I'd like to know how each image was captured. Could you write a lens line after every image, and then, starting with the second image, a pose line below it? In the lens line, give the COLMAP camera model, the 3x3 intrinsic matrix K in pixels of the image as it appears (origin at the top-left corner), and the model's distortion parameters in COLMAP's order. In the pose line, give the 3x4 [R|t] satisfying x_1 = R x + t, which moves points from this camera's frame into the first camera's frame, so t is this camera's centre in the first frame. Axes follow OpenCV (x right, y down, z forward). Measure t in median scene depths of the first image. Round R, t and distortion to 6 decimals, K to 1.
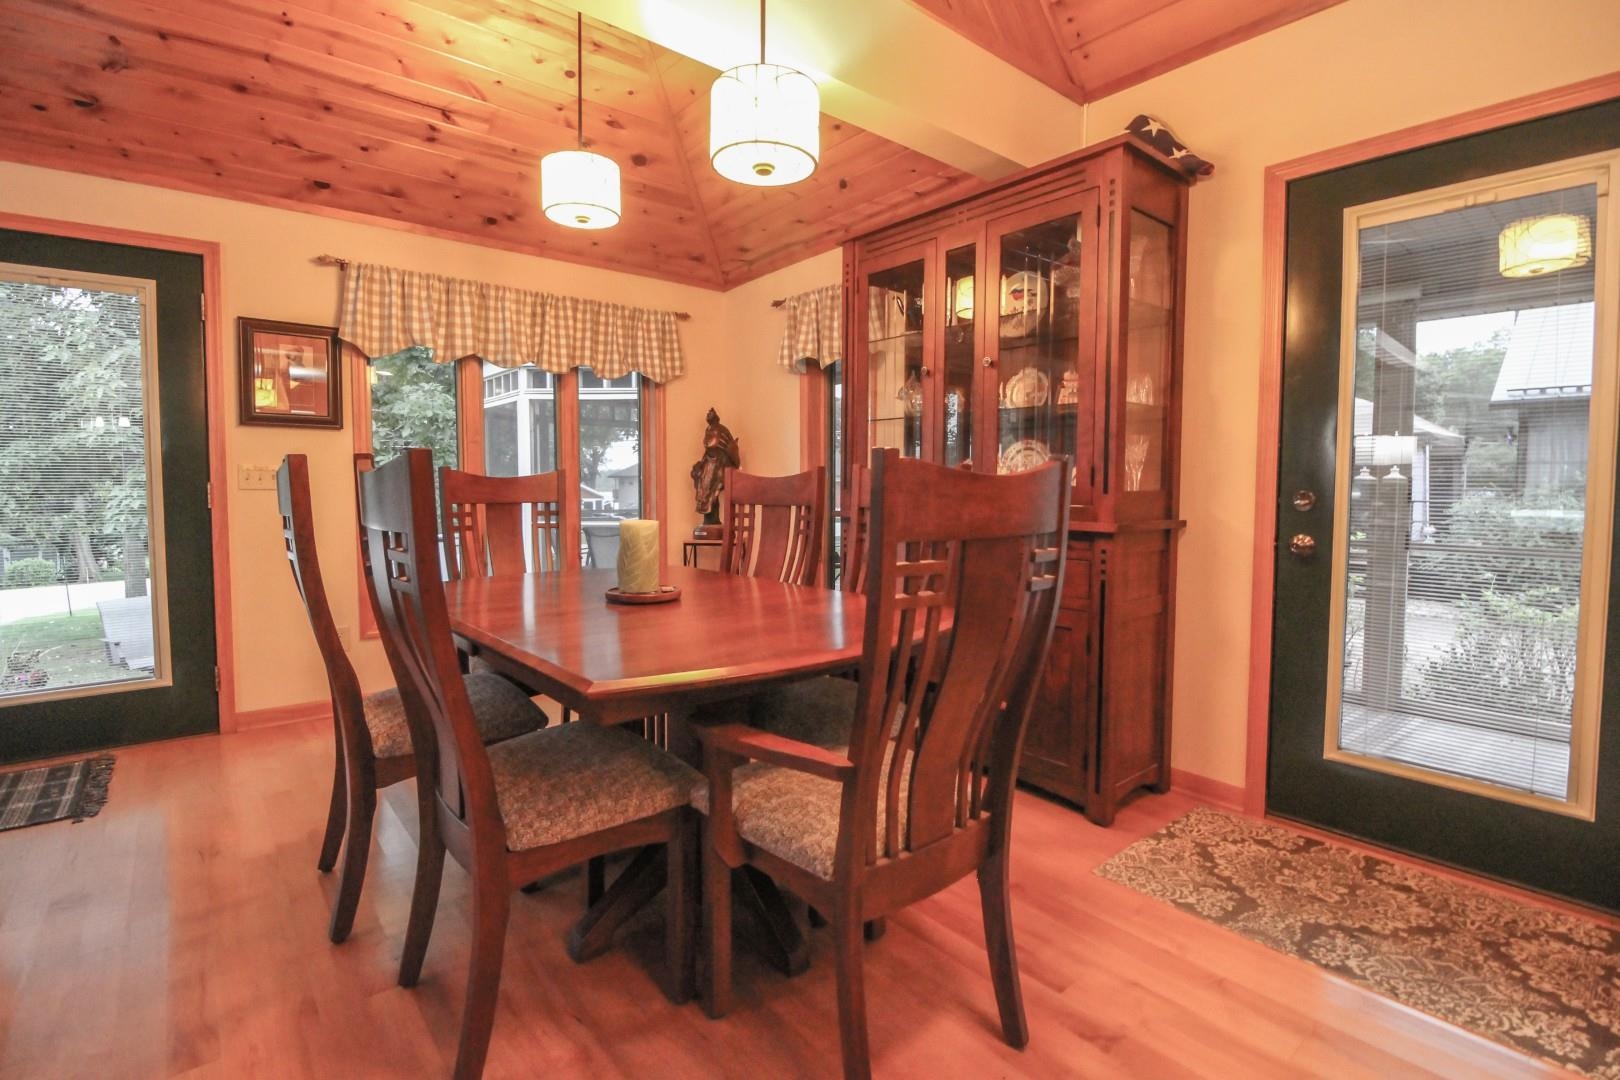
lens RADIAL K [[752.3, 0, 804.1], [0, 752.3, 514.0], [0, 0, 1]] dist [-0.016474, -0.000012]
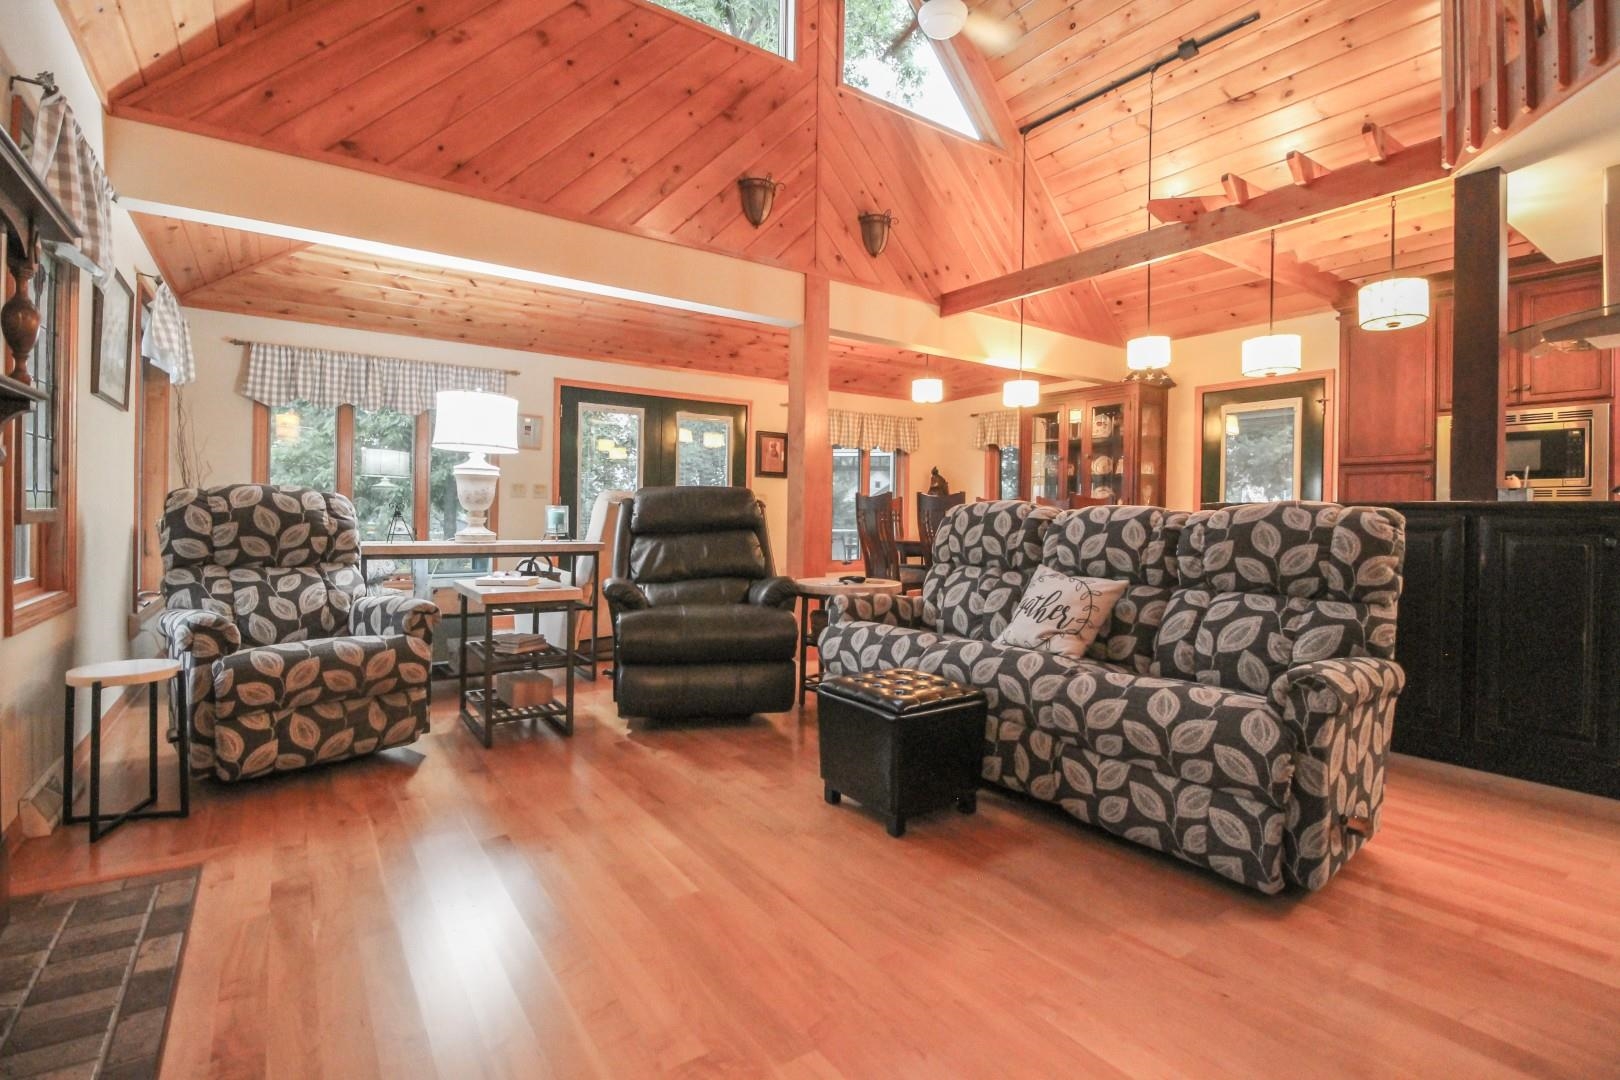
lens RADIAL K [[752.3, 0, 804.1], [0, 752.3, 514.0], [0, 0, 1]] dist [-0.016474, -0.000012]
pose [[0.995835, 0.012591, -0.090304, -0.429021], [-0.016450, 0.998977, -0.042112, 0.103823], [0.089682, 0.043423, 0.995023, -1.445951]]
